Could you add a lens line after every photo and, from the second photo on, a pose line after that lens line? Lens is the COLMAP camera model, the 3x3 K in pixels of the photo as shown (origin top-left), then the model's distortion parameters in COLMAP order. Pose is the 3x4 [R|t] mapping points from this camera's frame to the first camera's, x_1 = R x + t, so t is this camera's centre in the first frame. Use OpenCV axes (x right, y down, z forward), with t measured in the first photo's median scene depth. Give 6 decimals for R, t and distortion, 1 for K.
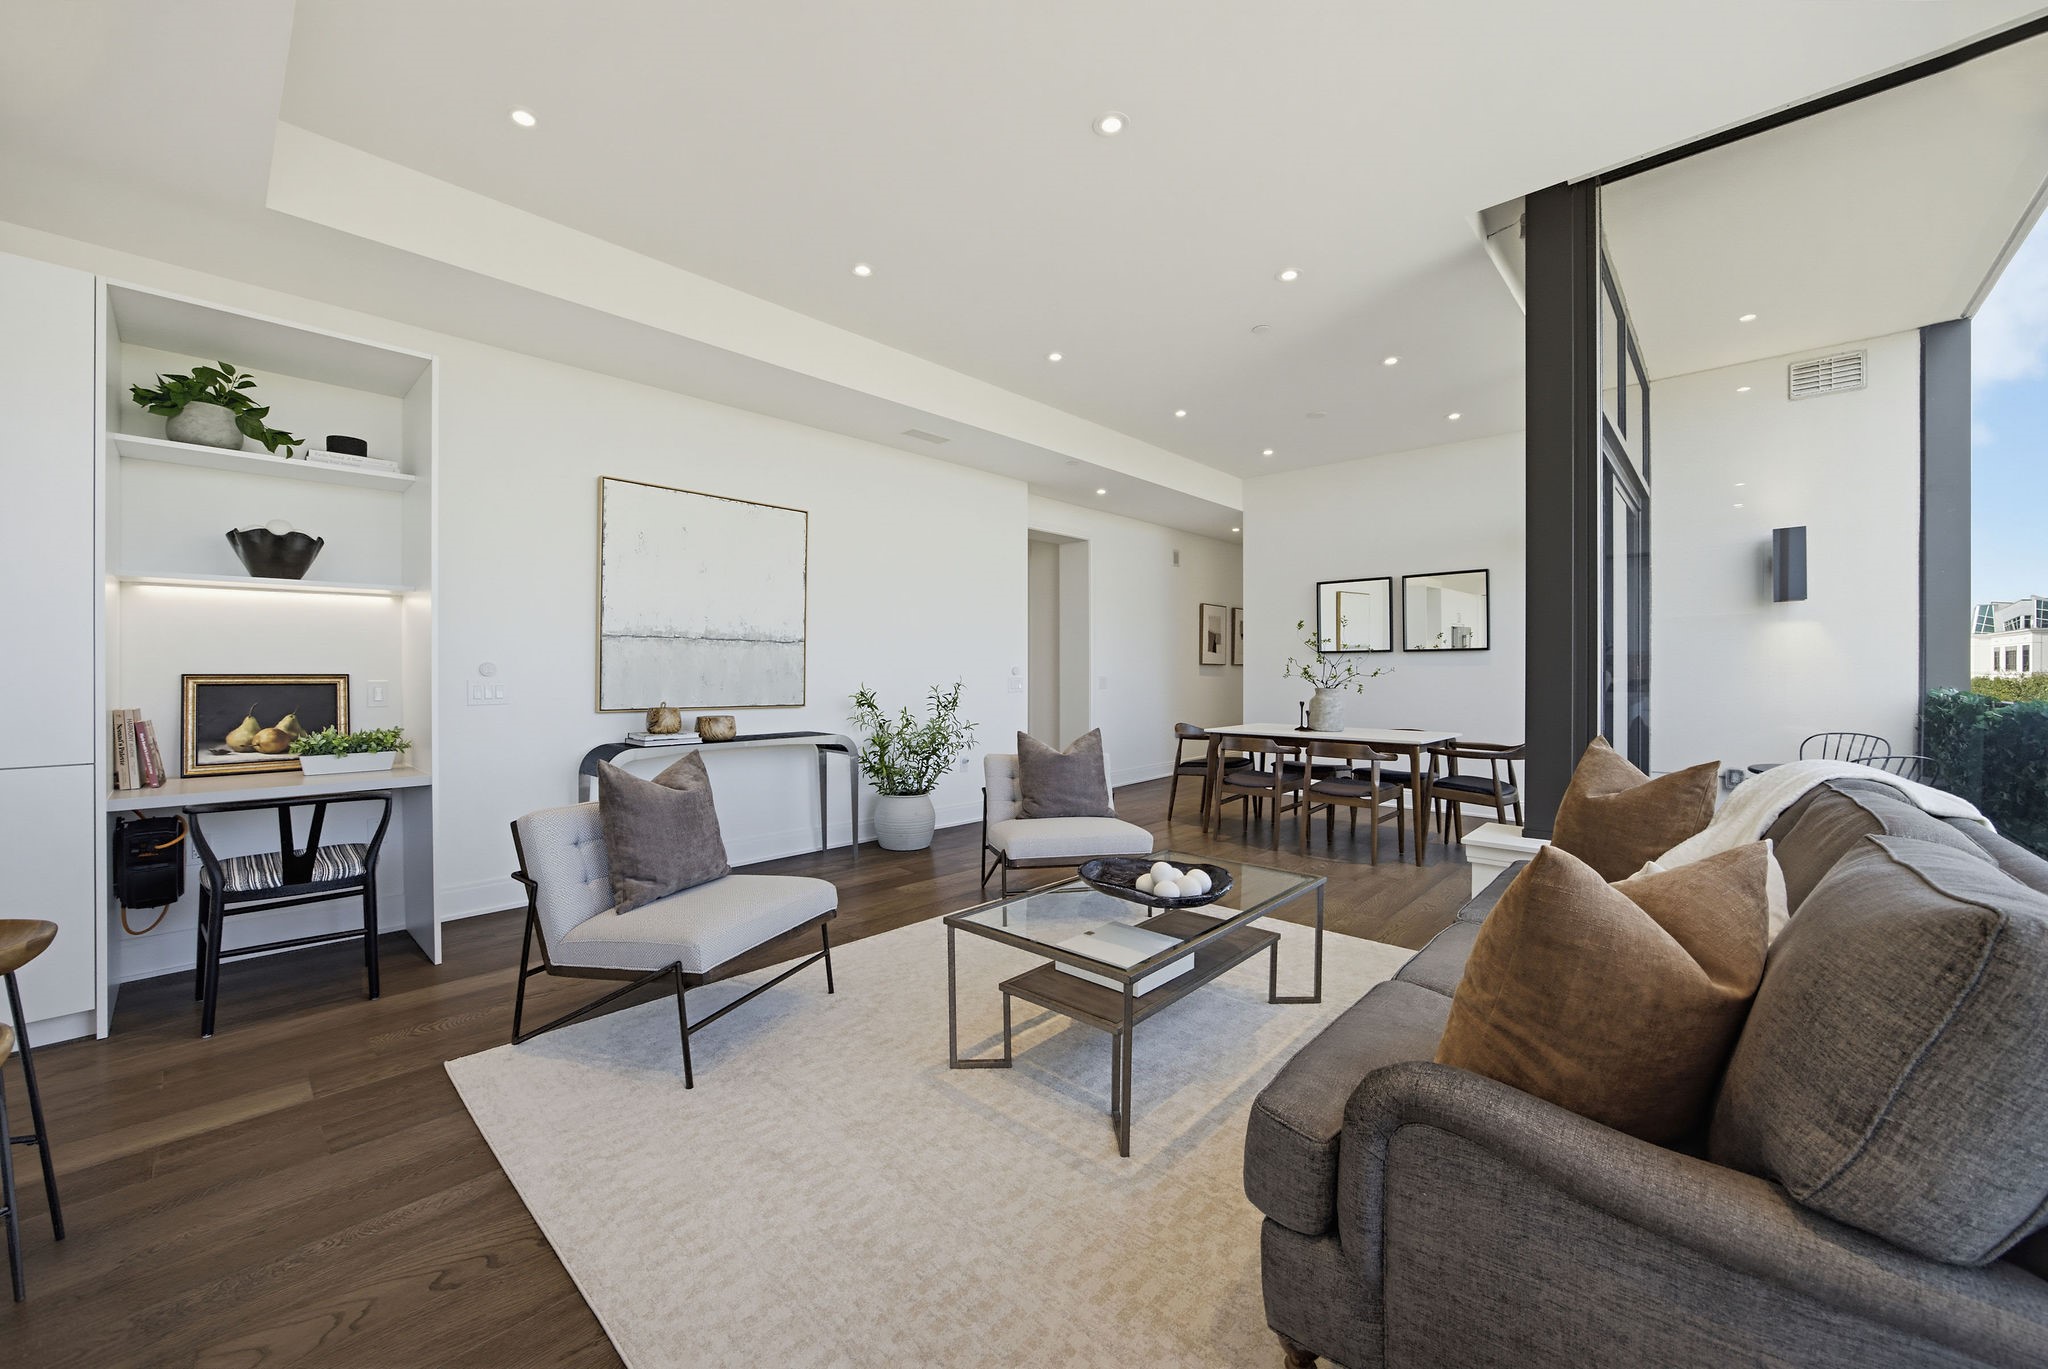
lens RADIAL K [[796.6, 0, 1020.6], [0, 796.6, 673.4], [0, 0, 1]] dist [-0.003449, -0.000179]
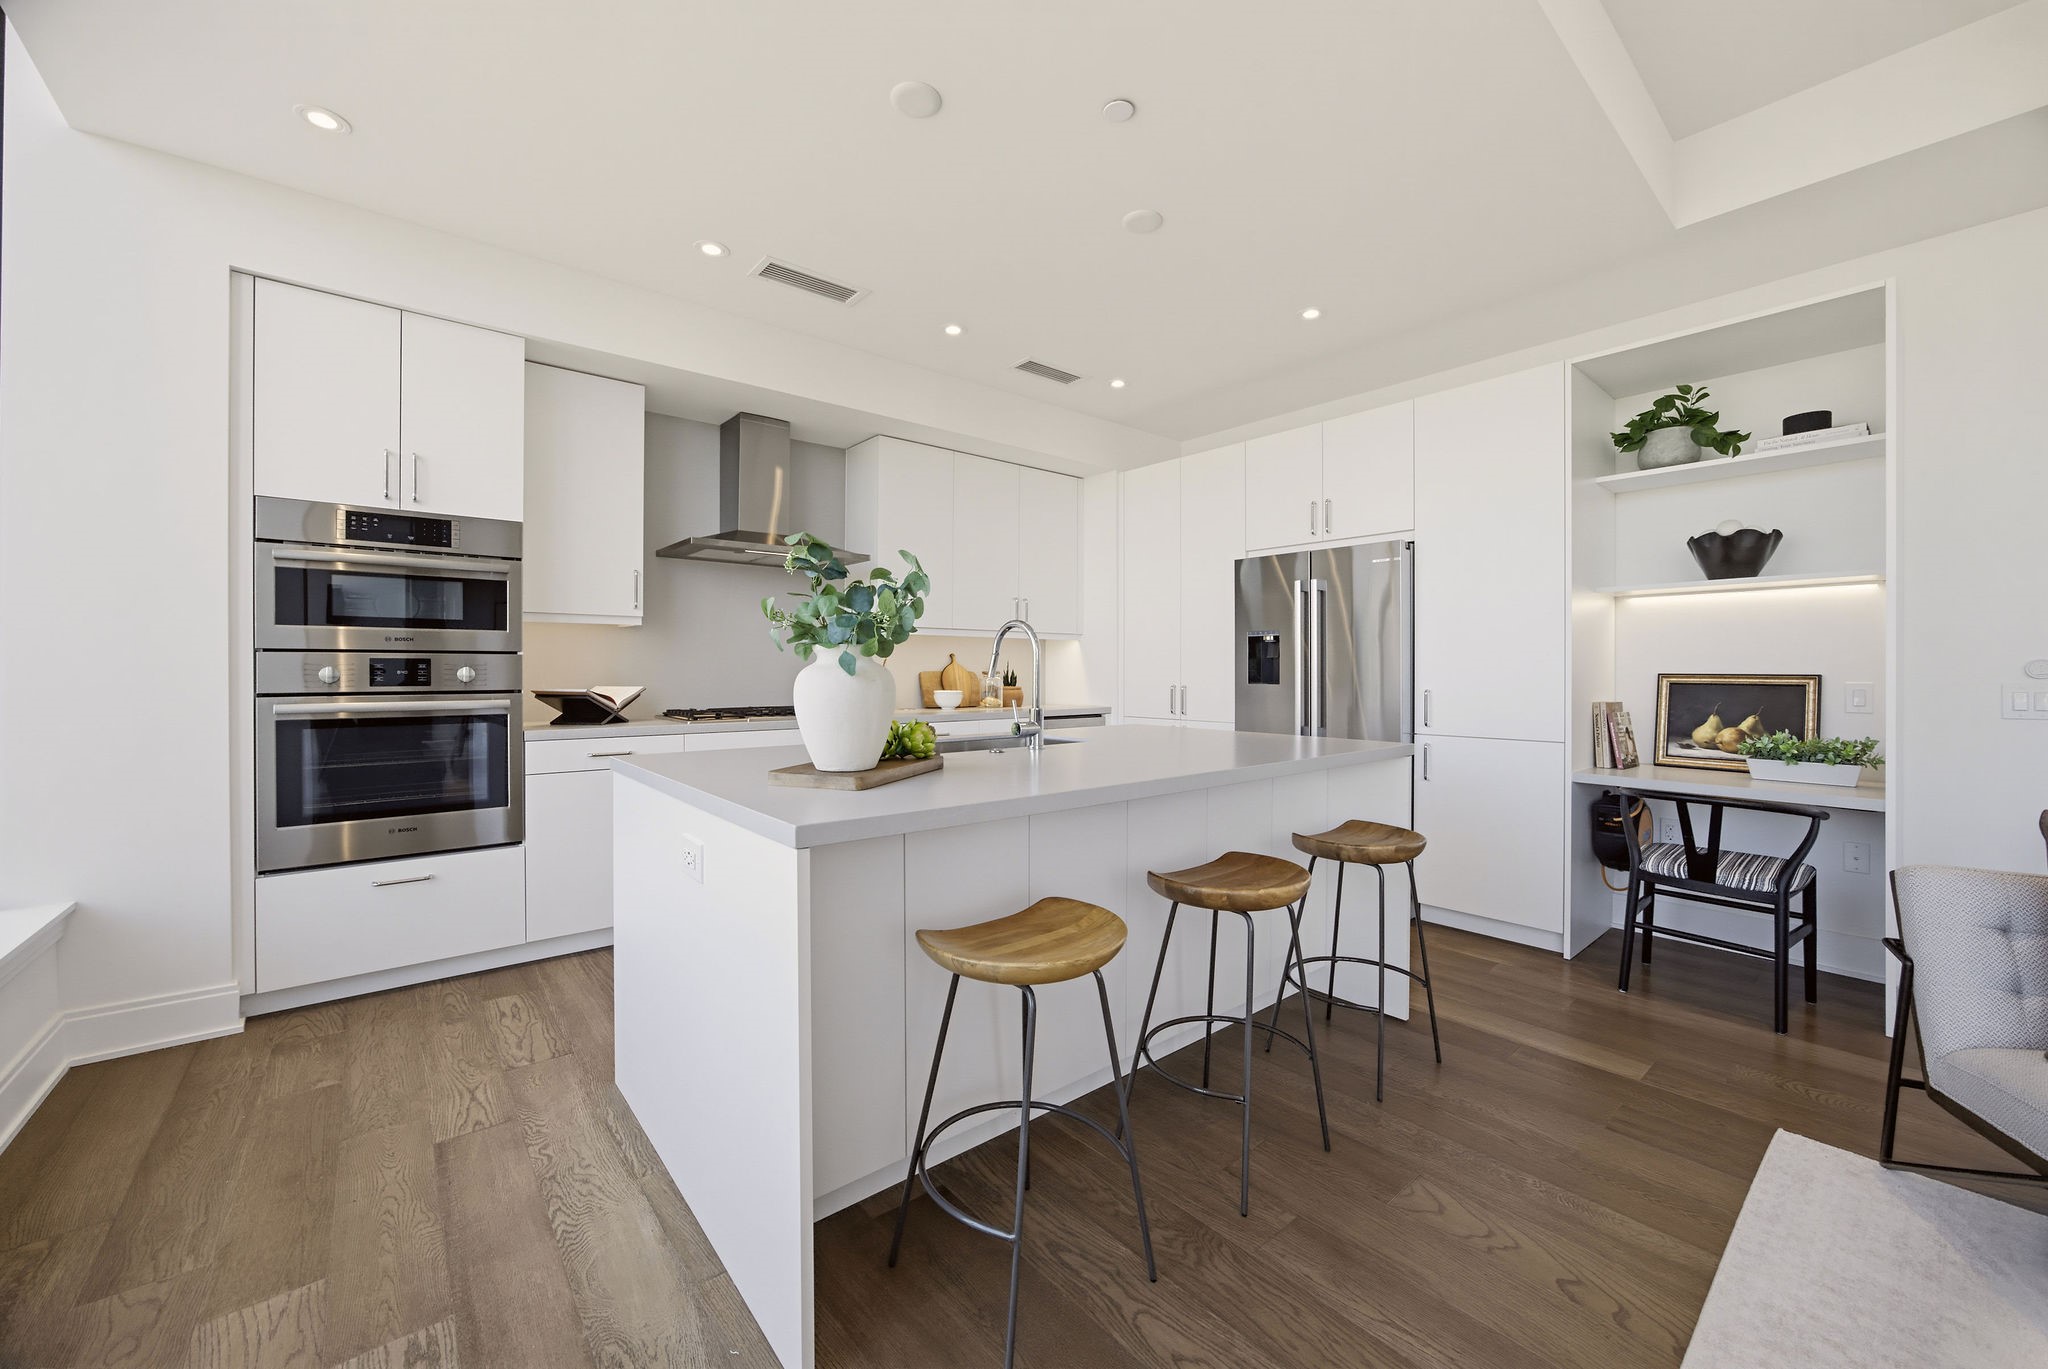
lens RADIAL K [[796.6, 0, 1015.4], [0, 796.6, 676.7], [0, 0, 1]] dist [-0.003449, -0.000179]
pose [[-0.136111, 0.007904, -0.990662, 0.188439], [-0.008272, 0.999924, 0.009115, 0.002800], [0.990659, 0.009435, -0.136035, 0.248055]]
